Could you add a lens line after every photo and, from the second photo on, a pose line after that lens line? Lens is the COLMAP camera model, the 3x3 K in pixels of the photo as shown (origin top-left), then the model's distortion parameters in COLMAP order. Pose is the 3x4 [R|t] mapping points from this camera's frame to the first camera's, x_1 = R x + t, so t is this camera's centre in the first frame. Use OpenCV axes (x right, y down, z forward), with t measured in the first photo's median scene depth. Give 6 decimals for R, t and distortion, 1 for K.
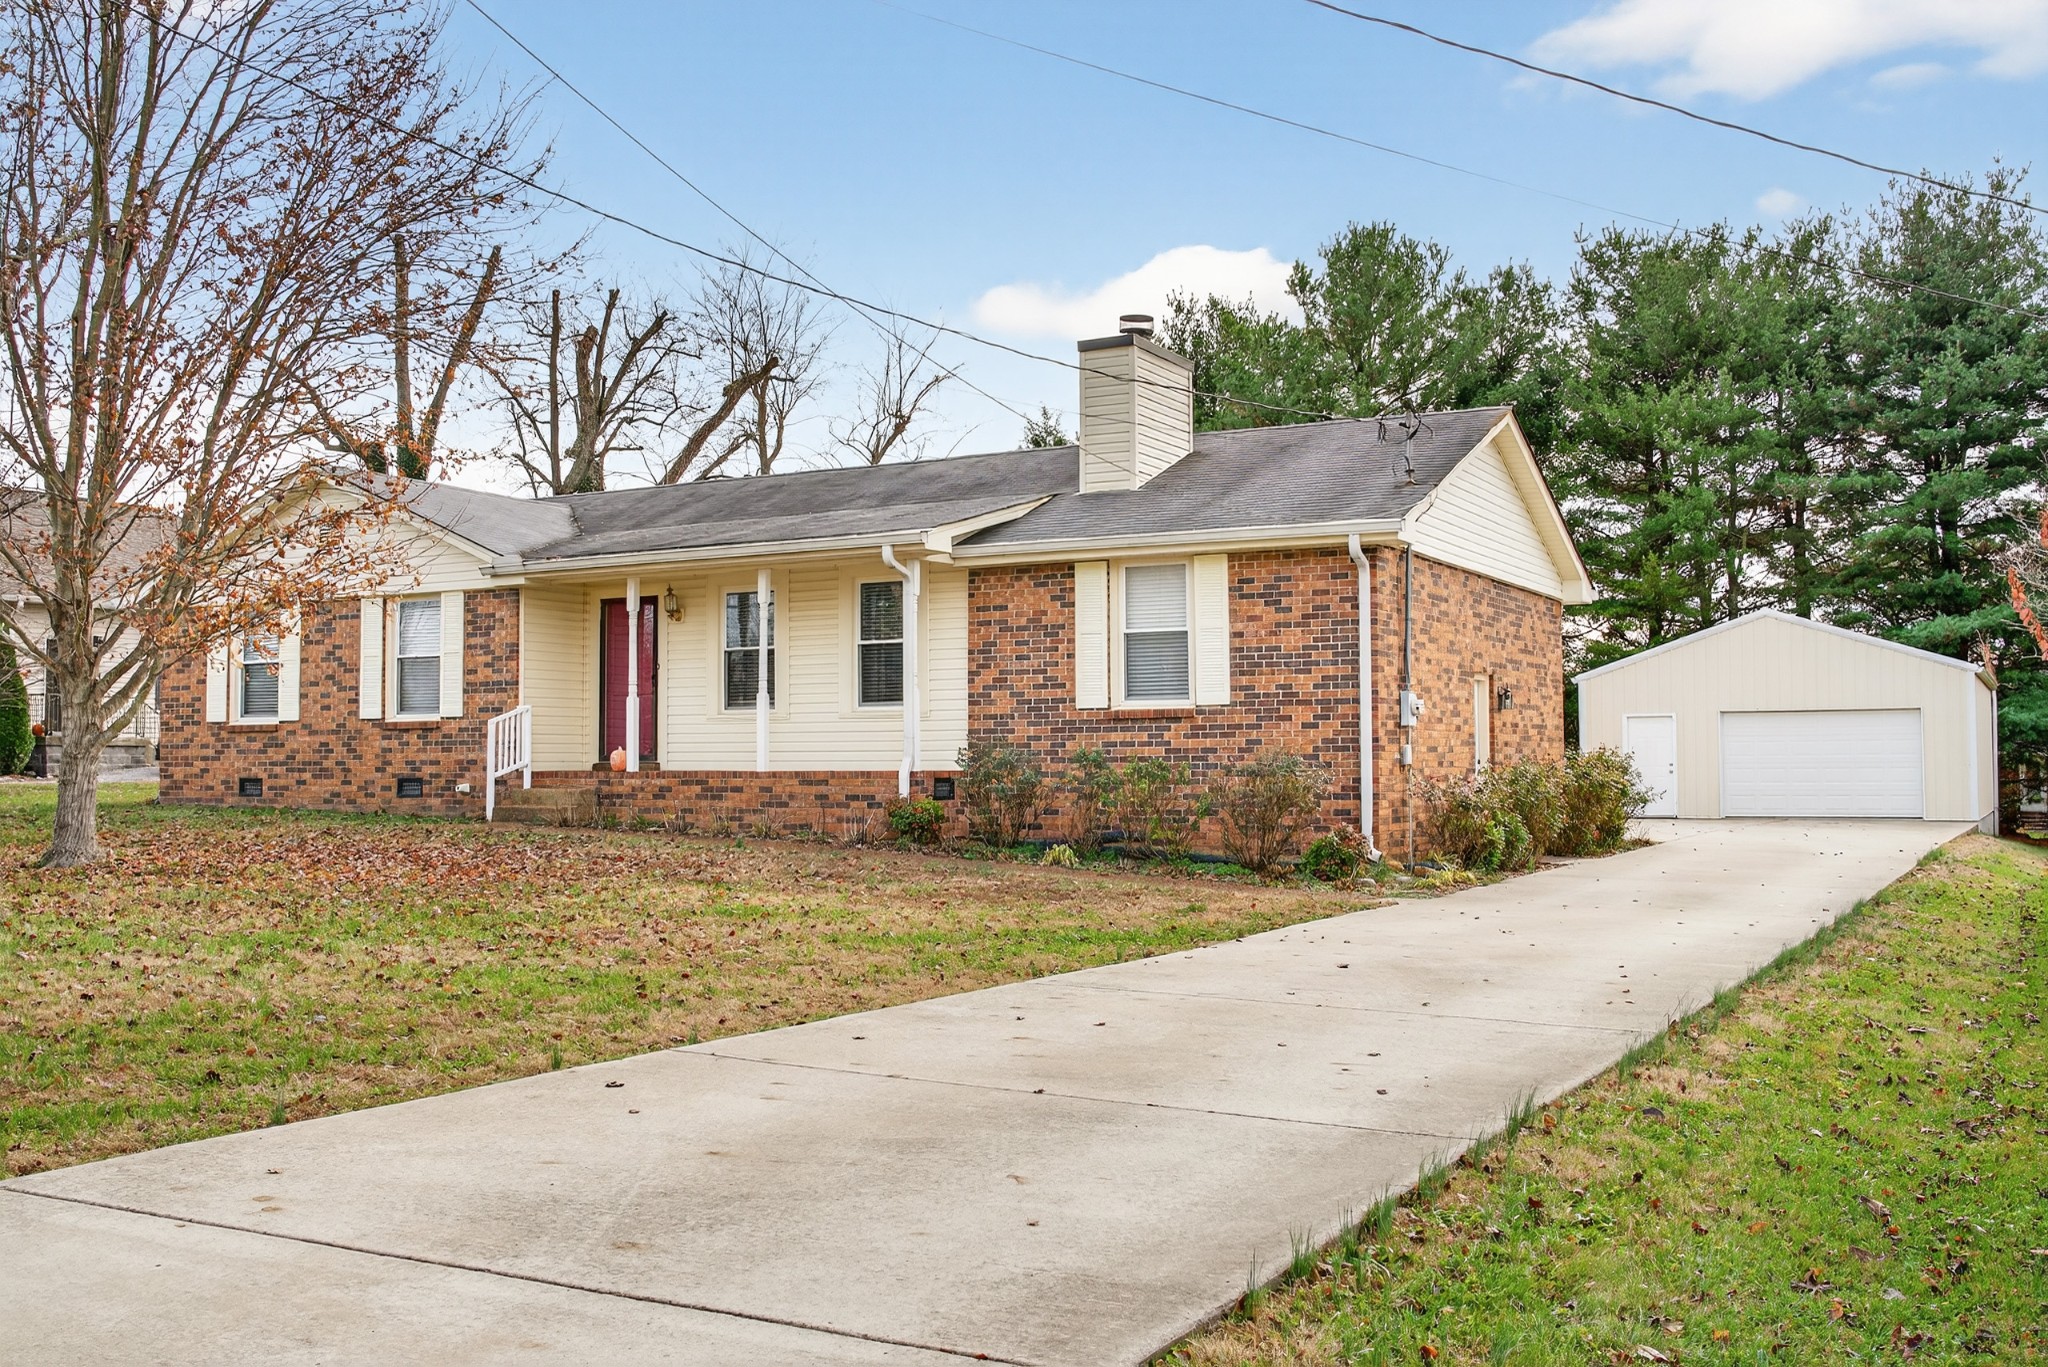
lens RADIAL K [[1980.3, 0, 1024.0], [0, 1980.3, 683.5], [0, 0, 1]] dist [-0.147235, 0.509627]
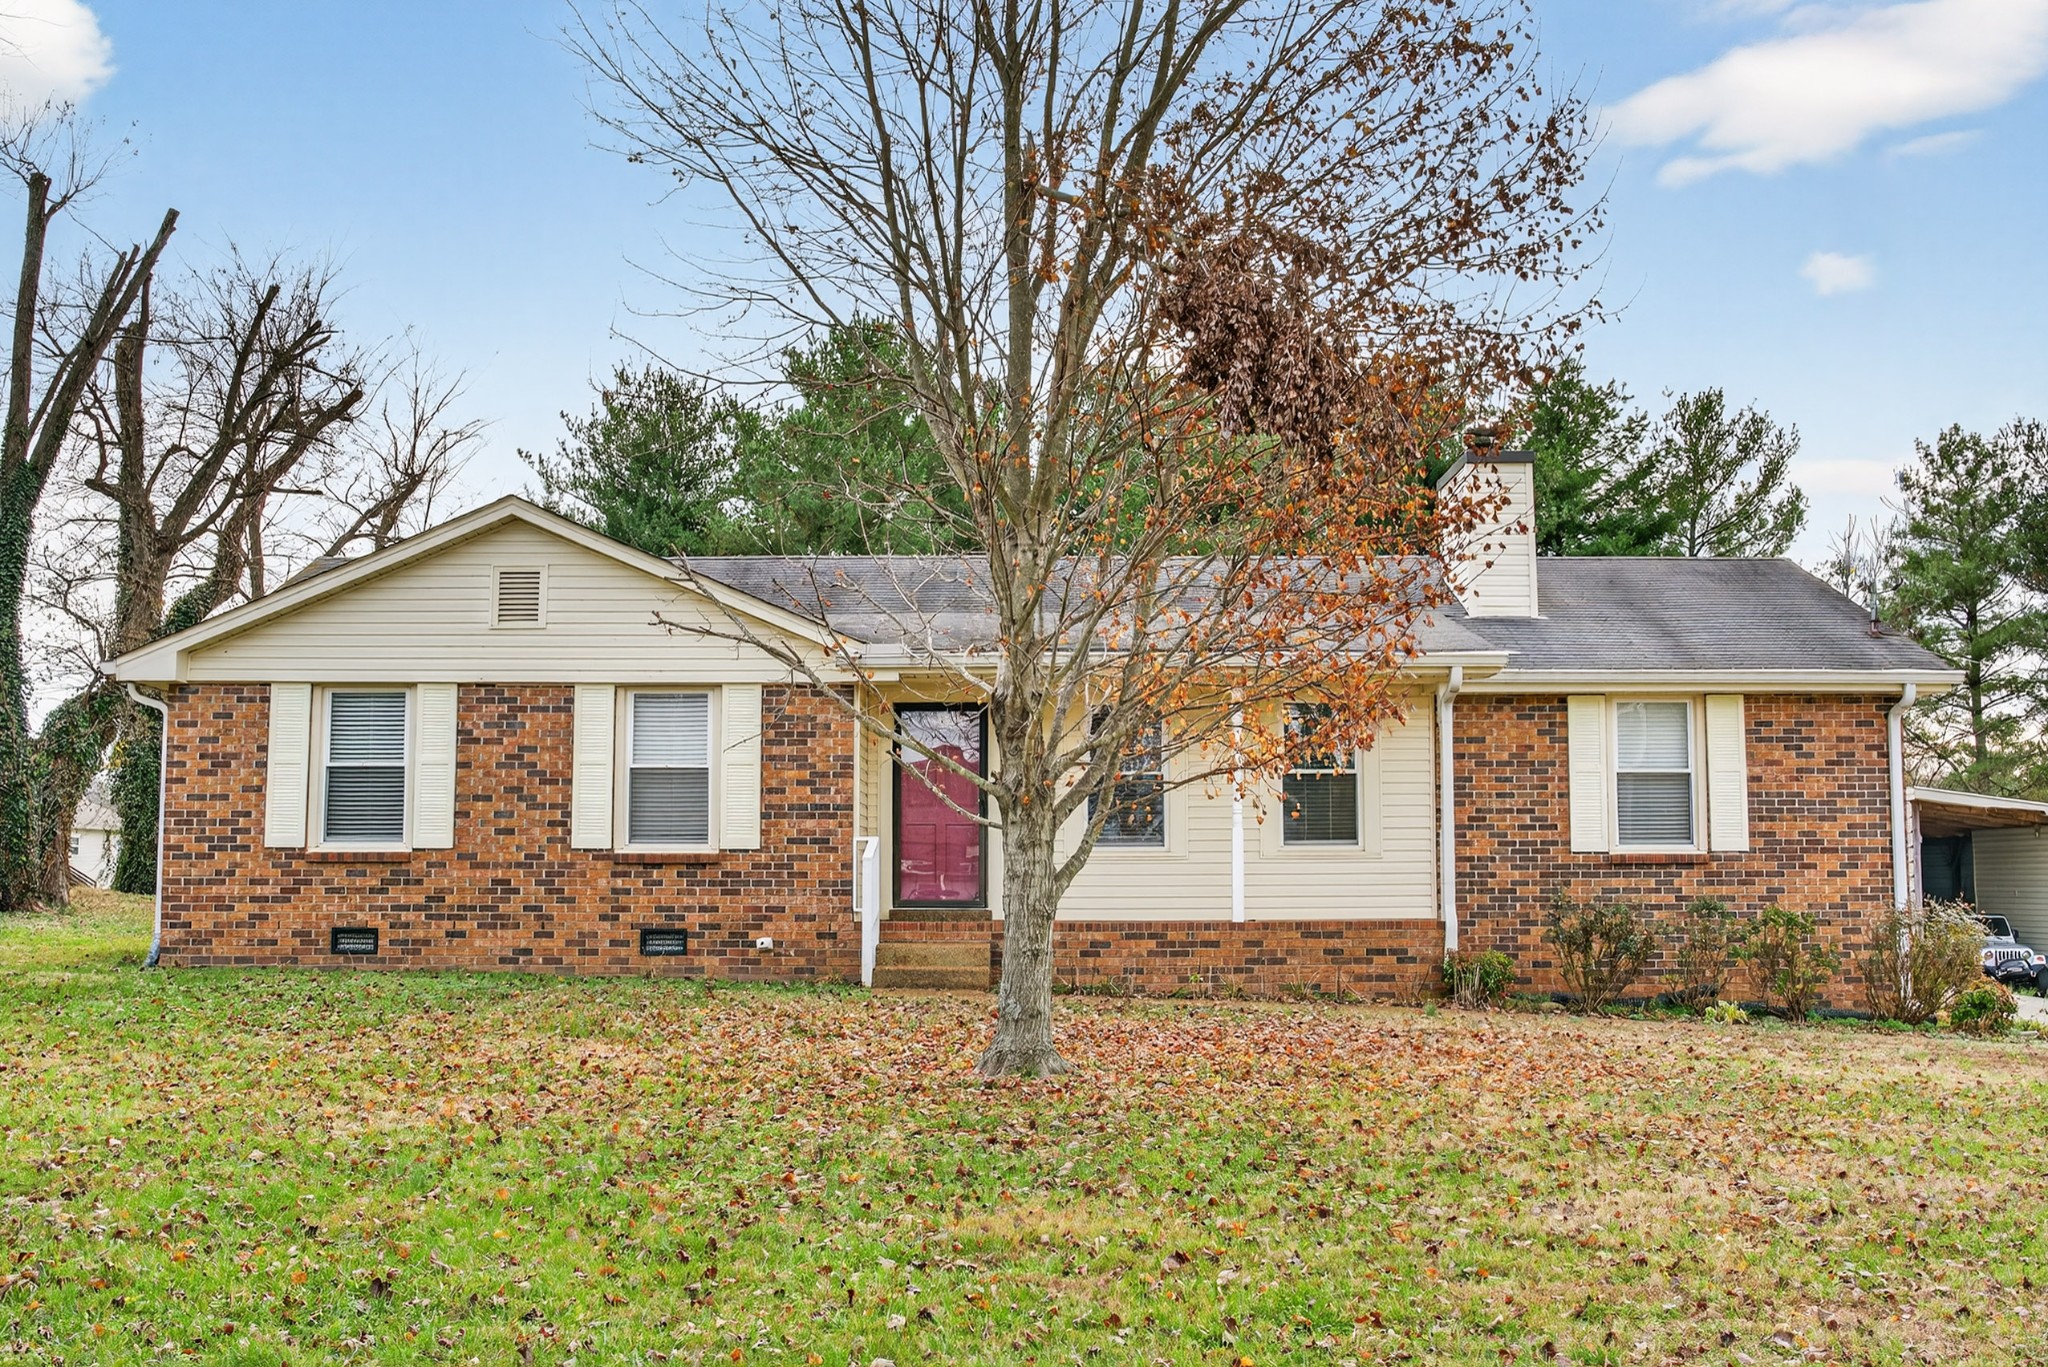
lens RADIAL K [[2100.4, 0, 1033.2], [0, 2100.4, 680.2], [0, 0, 1]] dist [-0.152000, 0.541063]
pose [[0.874299, 0.053147, 0.482470, -0.648974], [-0.024785, 0.997579, -0.064976, 0.001931], [-0.484755, 0.044850, 0.873499, 0.259537]]
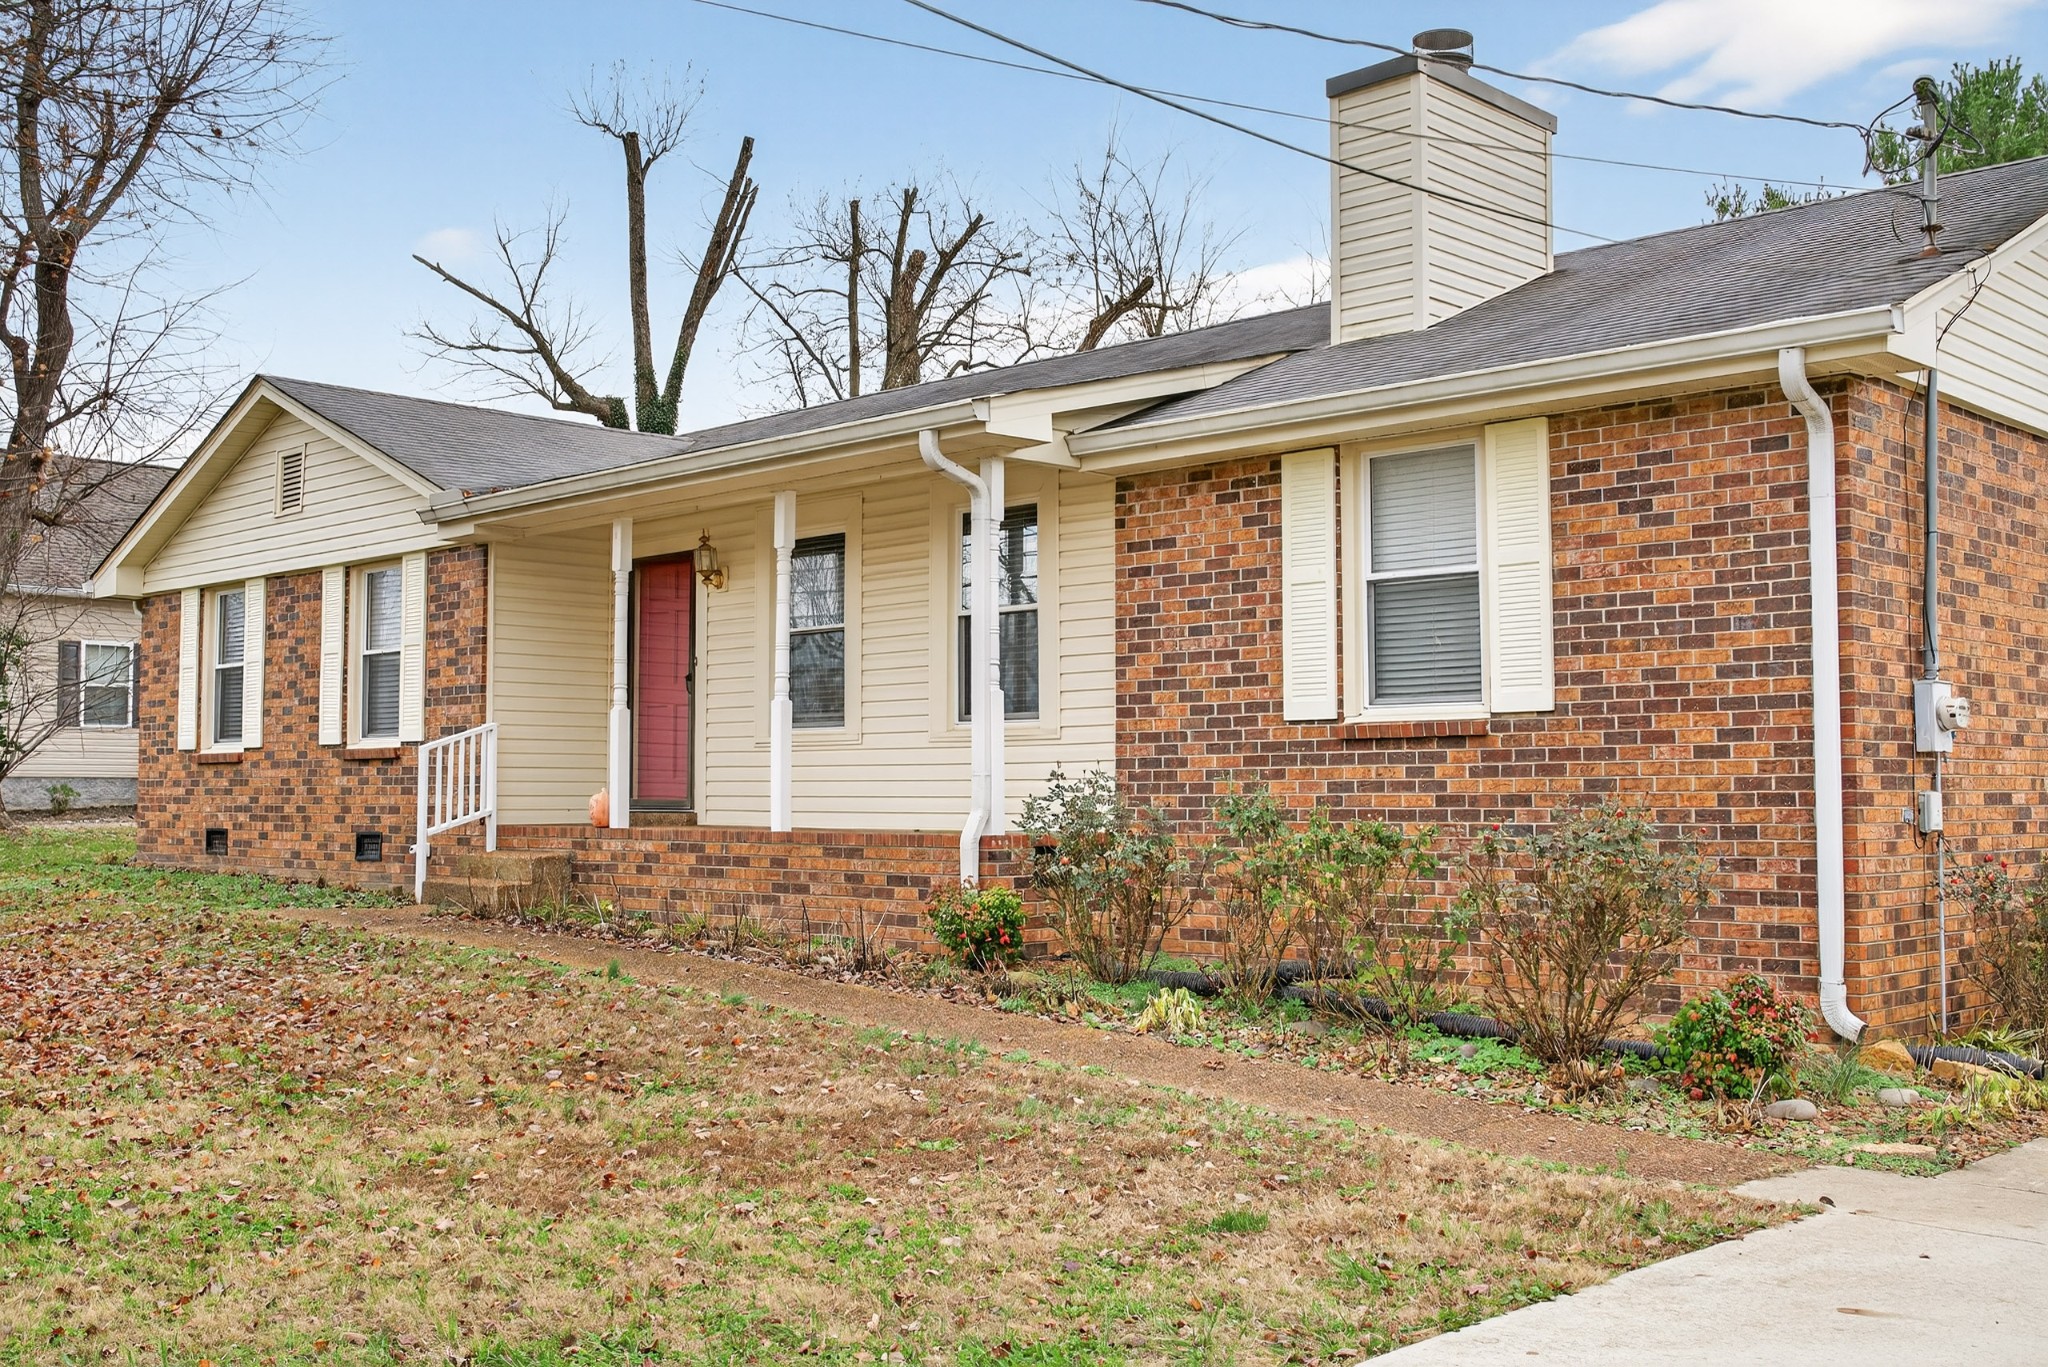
lens RADIAL K [[2100.4, 0, 1033.2], [0, 2100.4, 680.2], [0, 0, 1]] dist [-0.152000, 0.541063]
pose [[0.963904, -0.011948, -0.265982, 0.109572], [0.008992, 0.999884, -0.012330, 0.007624], [0.266098, 0.009493, 0.963899, 0.415835]]
